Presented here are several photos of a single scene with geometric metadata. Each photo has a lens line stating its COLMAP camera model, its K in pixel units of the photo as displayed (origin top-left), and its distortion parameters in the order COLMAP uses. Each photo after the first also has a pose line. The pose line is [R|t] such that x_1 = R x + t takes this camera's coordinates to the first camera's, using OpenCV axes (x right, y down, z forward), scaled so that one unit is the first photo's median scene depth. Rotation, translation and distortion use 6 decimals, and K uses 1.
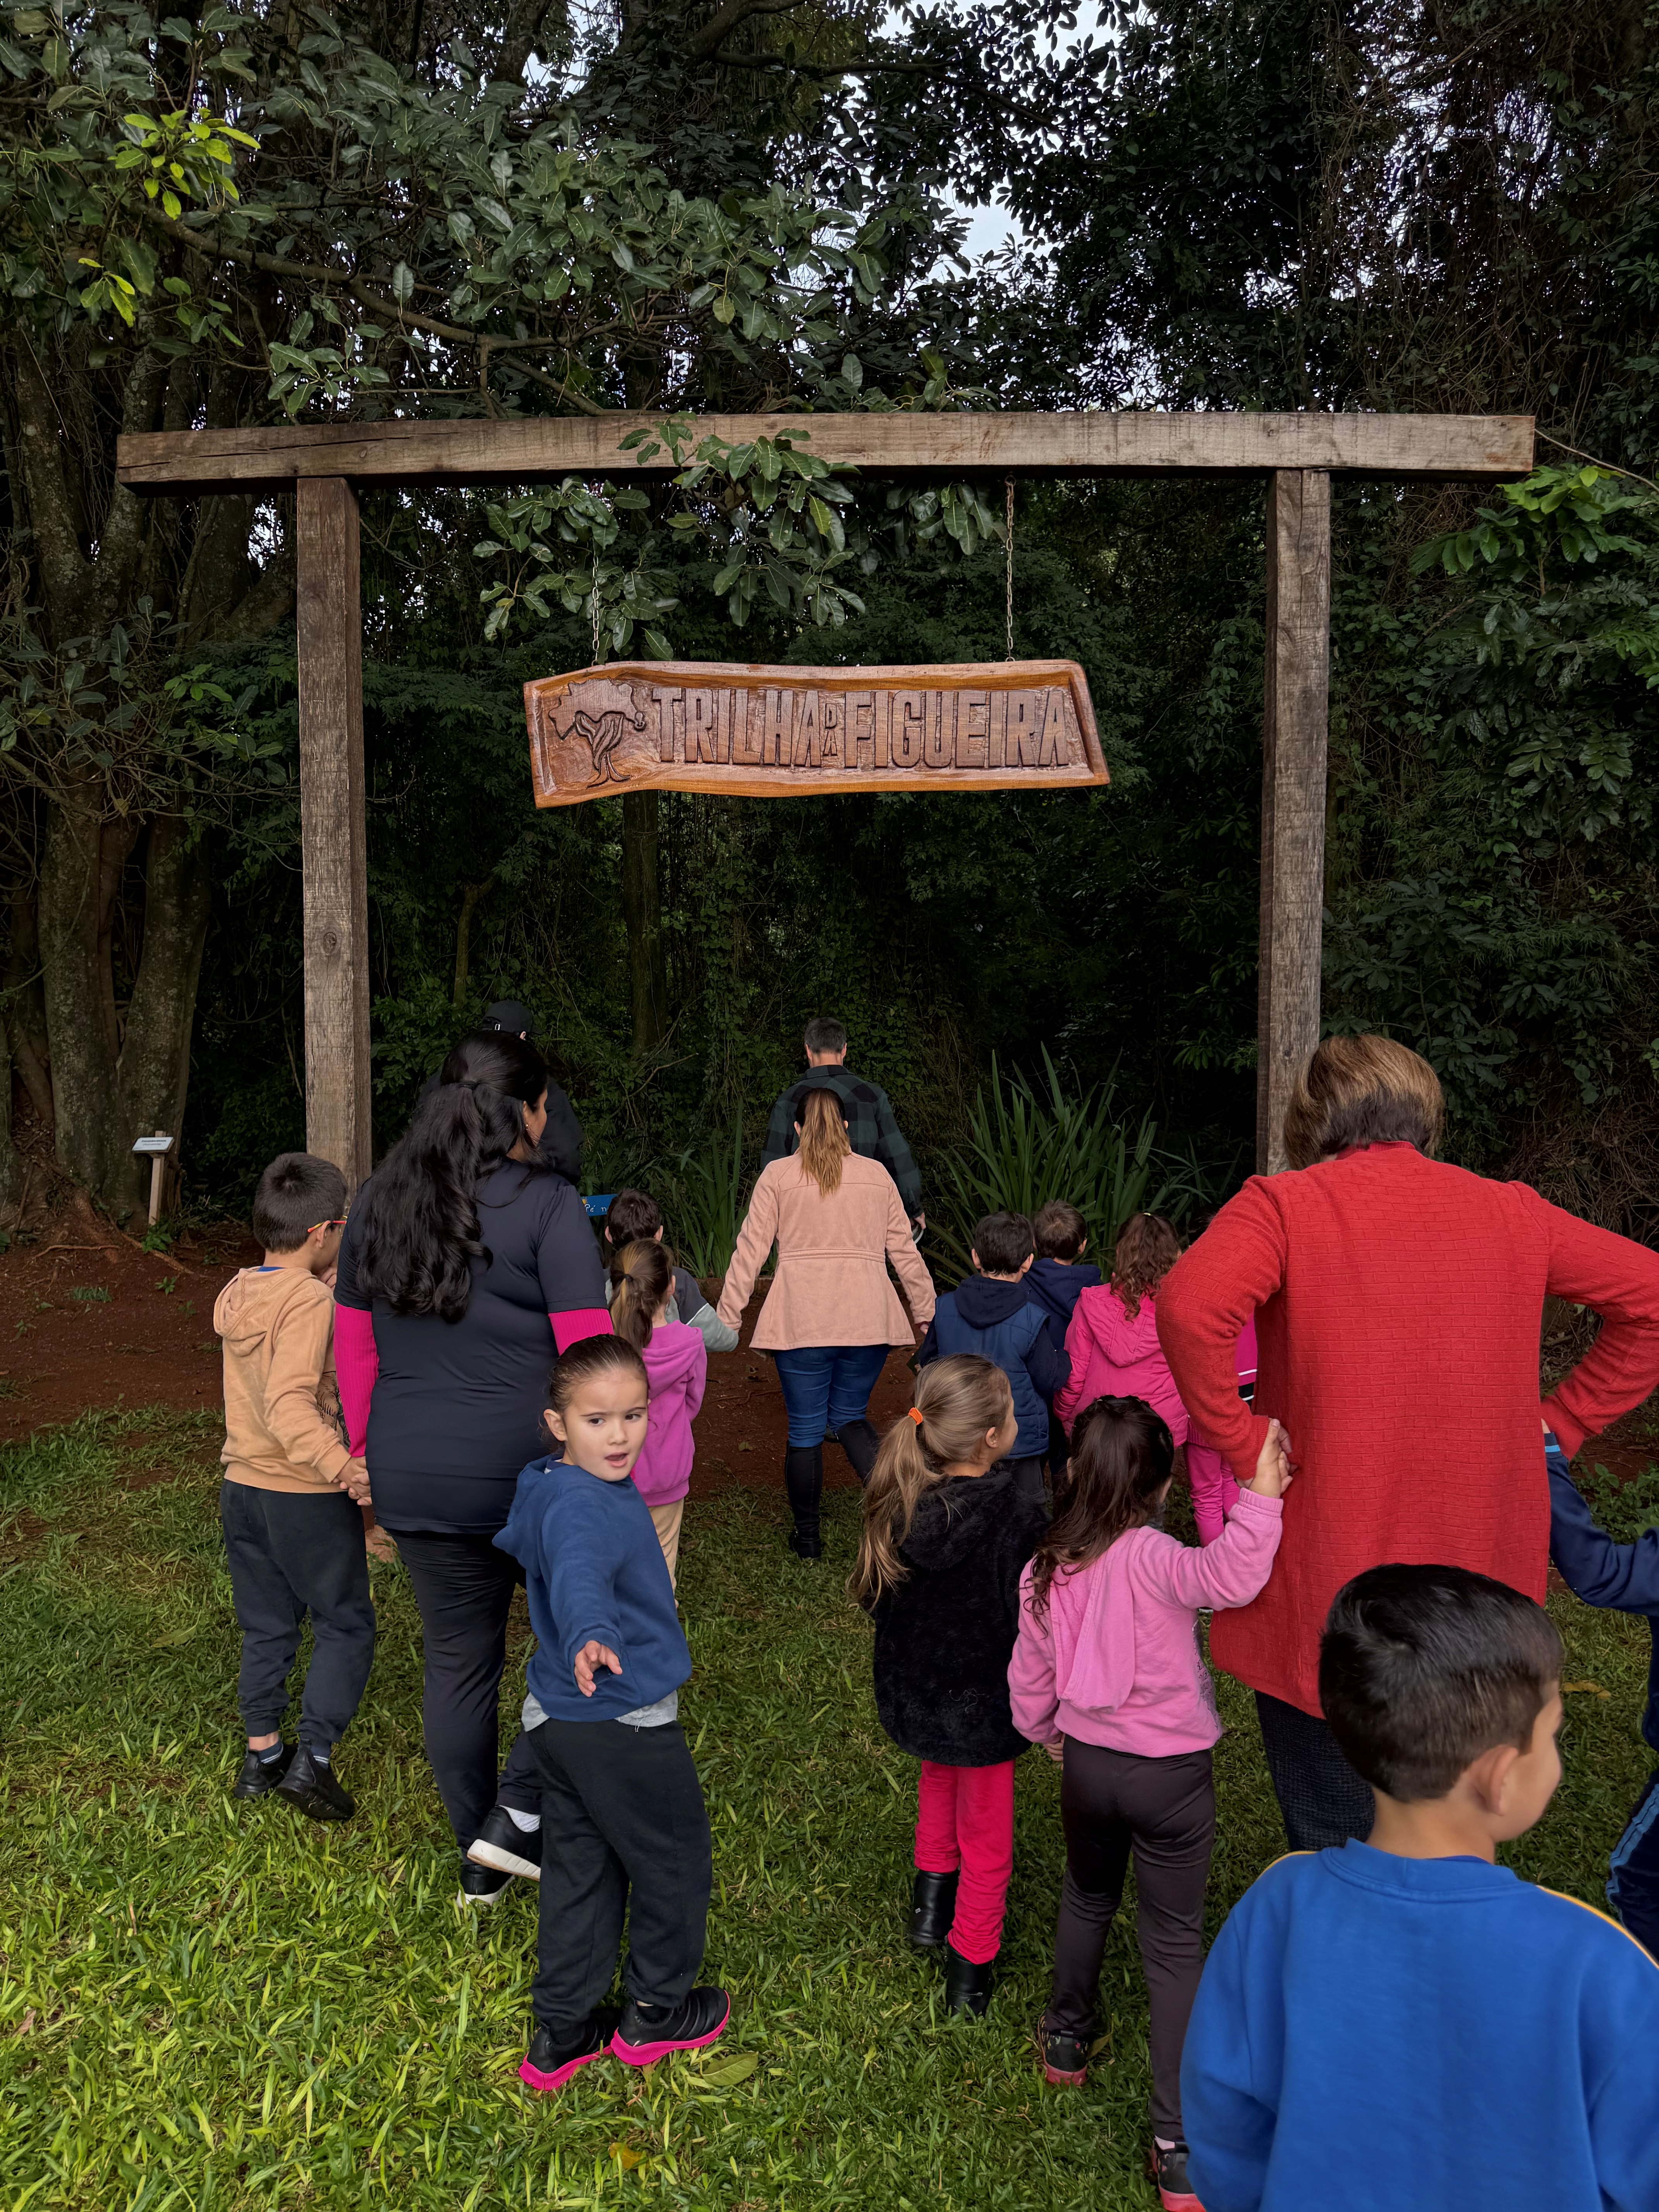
lens RADIAL K [[1556.2, 0, 829.5], [0, 1556.2, 1106.0], [0, 0, 1]] dist [0.337021, -0.537547]
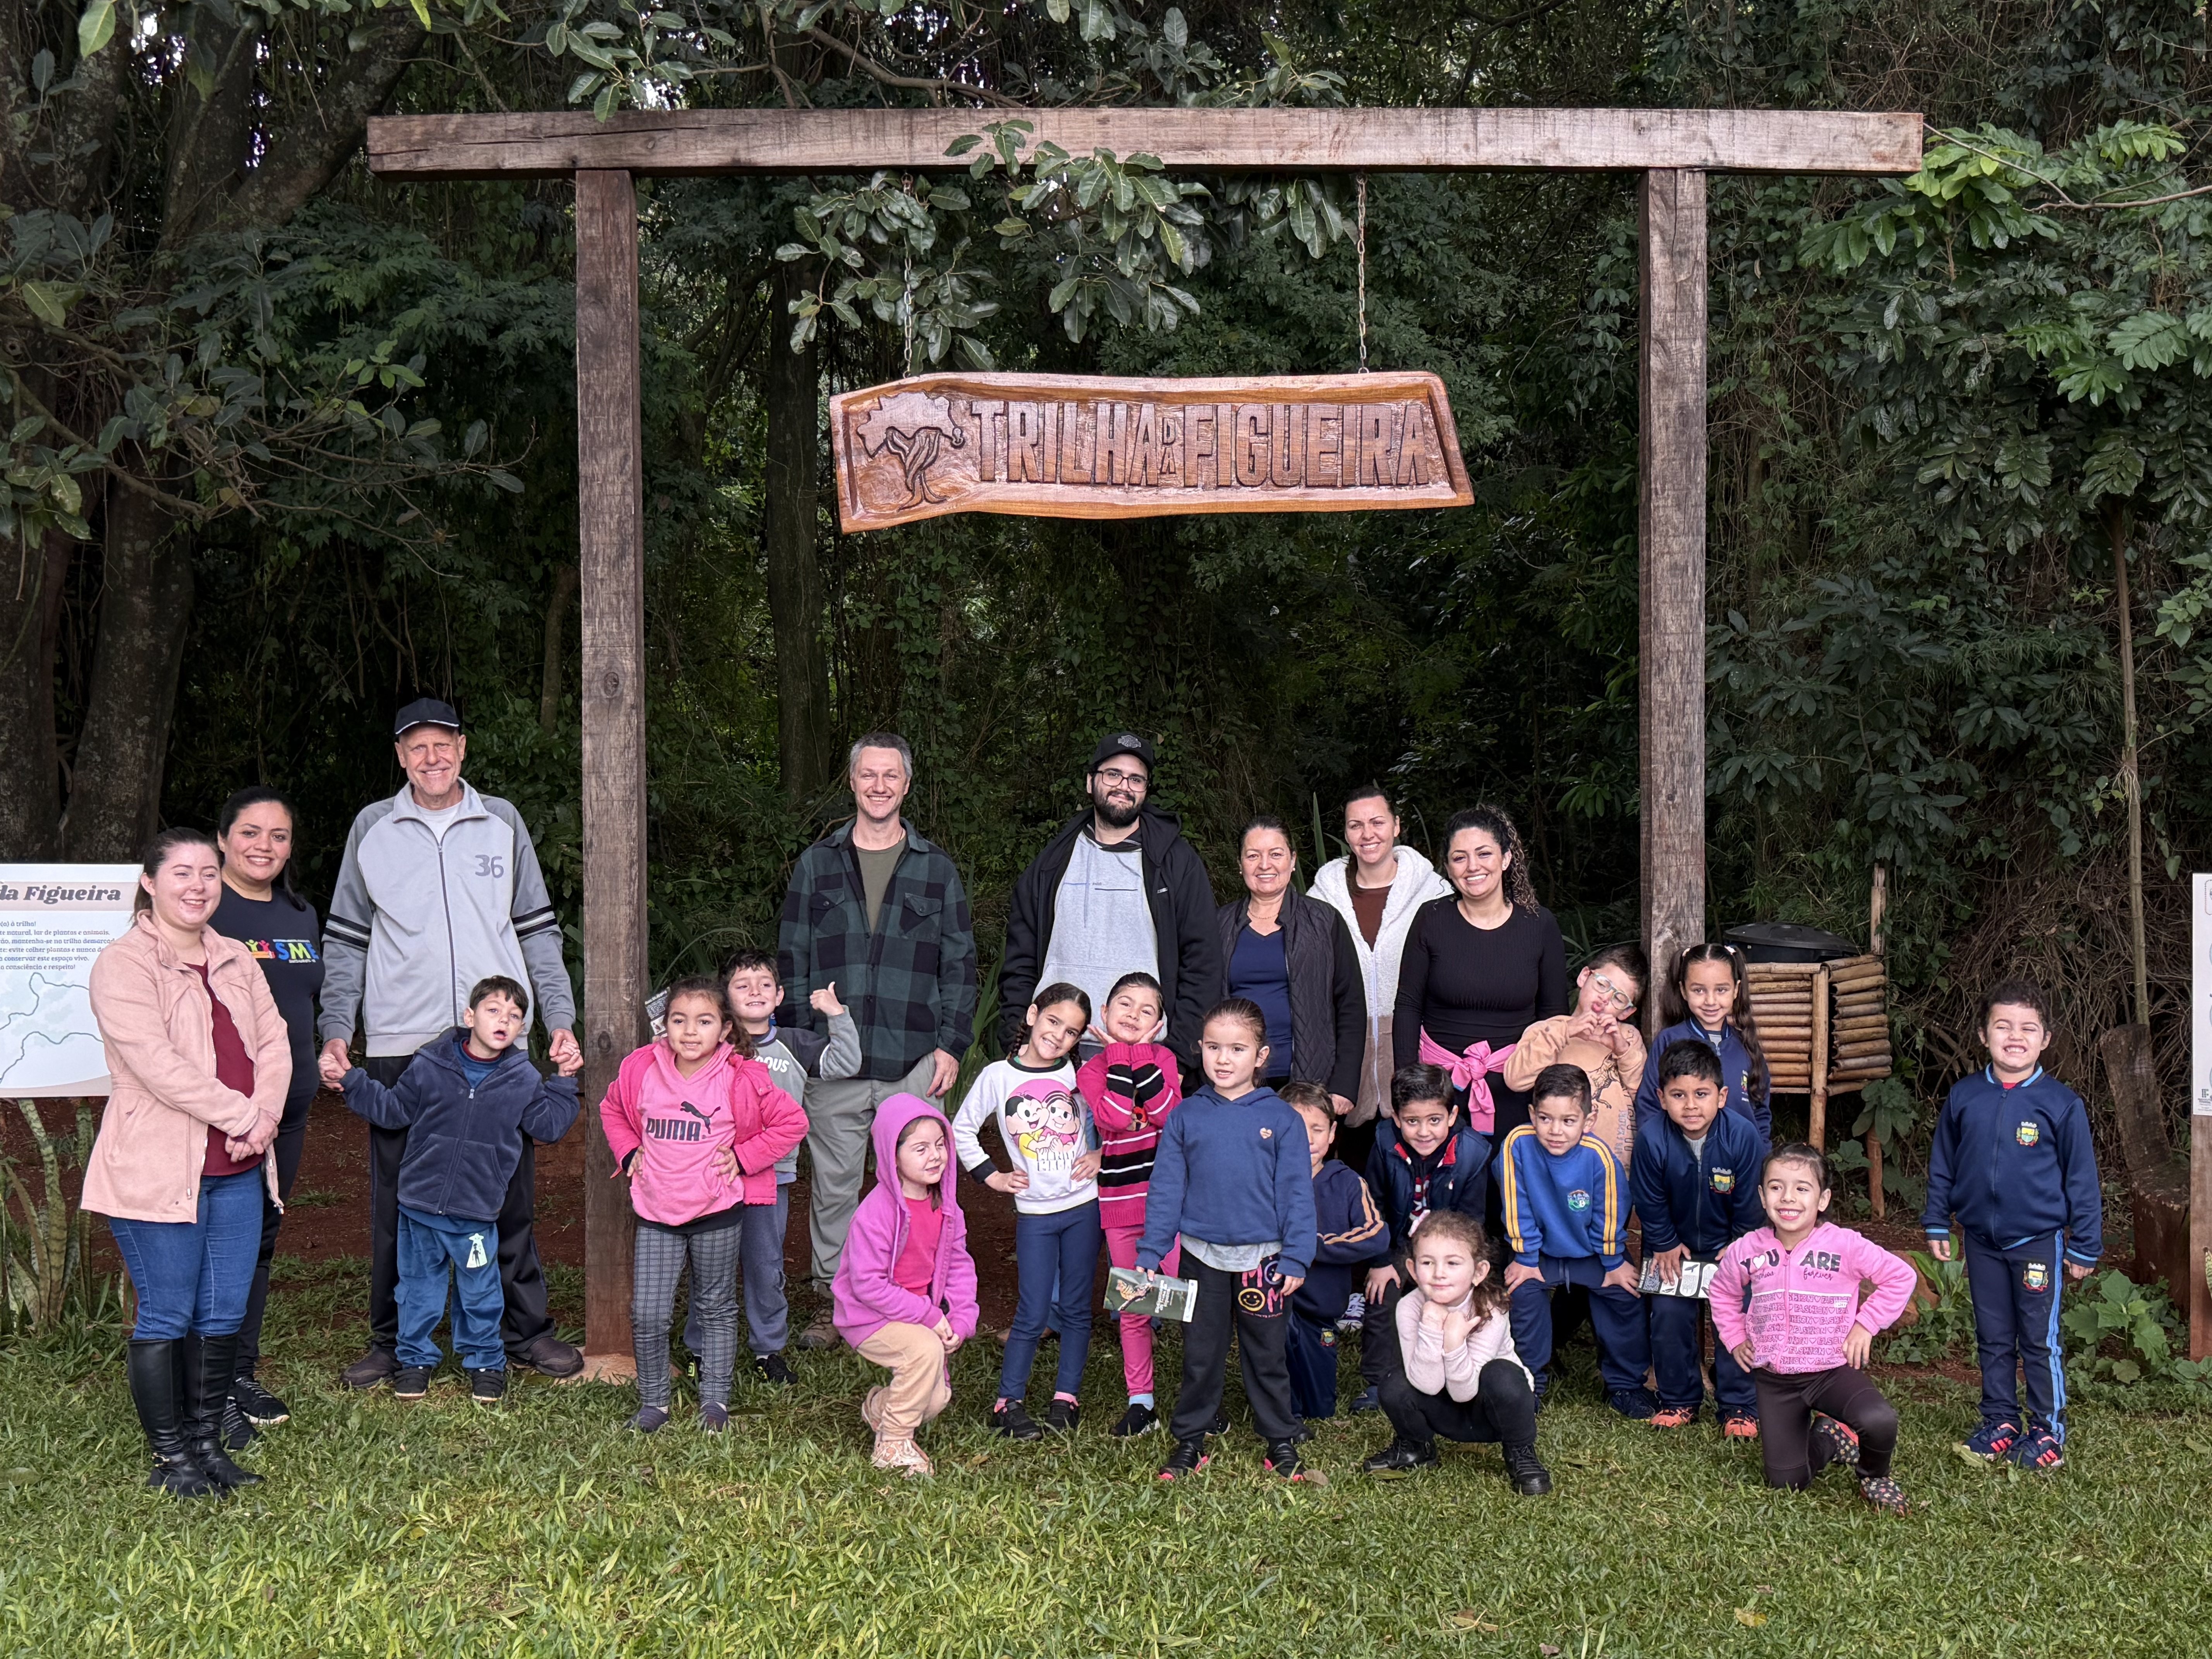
lens RADIAL K [[3100.9, 0, 1106.0], [0, 3100.9, 829.5], [0, 0, 1]] dist [0.777286, -2.796635]
pose [[0.997673, -0.010199, 0.067414, -0.158231], [0.011706, 0.999690, -0.021994, 0.021598], [-0.067169, 0.022732, 0.997483, -0.786883]]
